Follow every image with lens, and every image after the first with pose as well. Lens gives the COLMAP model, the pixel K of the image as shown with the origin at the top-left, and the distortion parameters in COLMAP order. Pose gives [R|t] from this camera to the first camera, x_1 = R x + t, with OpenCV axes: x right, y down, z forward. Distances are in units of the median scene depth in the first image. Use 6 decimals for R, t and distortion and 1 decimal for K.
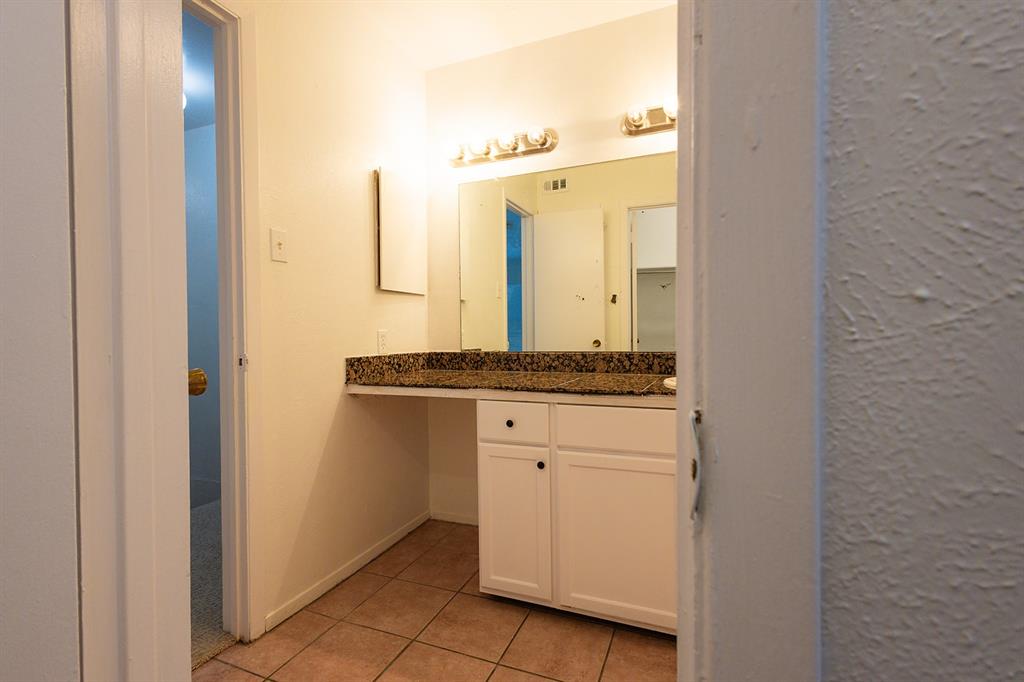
lens RADIAL K [[475.1, 0, 512.3], [0, 475.1, 343.3], [0, 0, 1]] dist [0.007988, -0.000877]
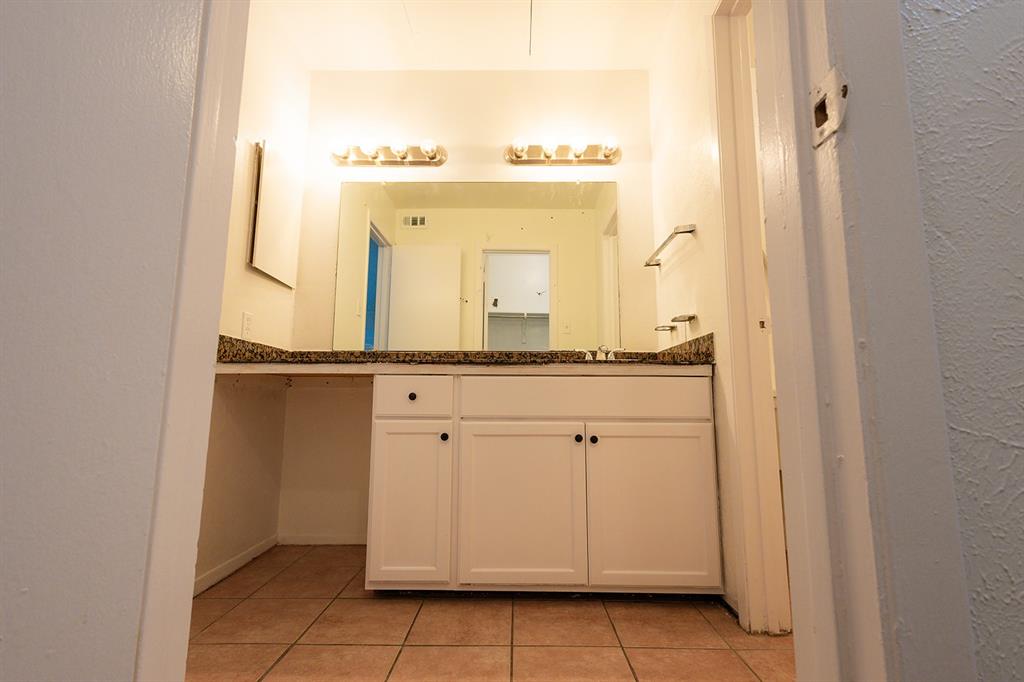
lens RADIAL K [[475.1, 0, 512.3], [0, 475.1, 343.3], [0, 0, 1]] dist [0.007988, -0.000877]
pose [[0.926776, 0.065699, 0.369823, -0.179258], [-0.009137, 0.988236, -0.152661, 0.202799], [-0.375502, 0.138104, 0.916474, 0.007129]]
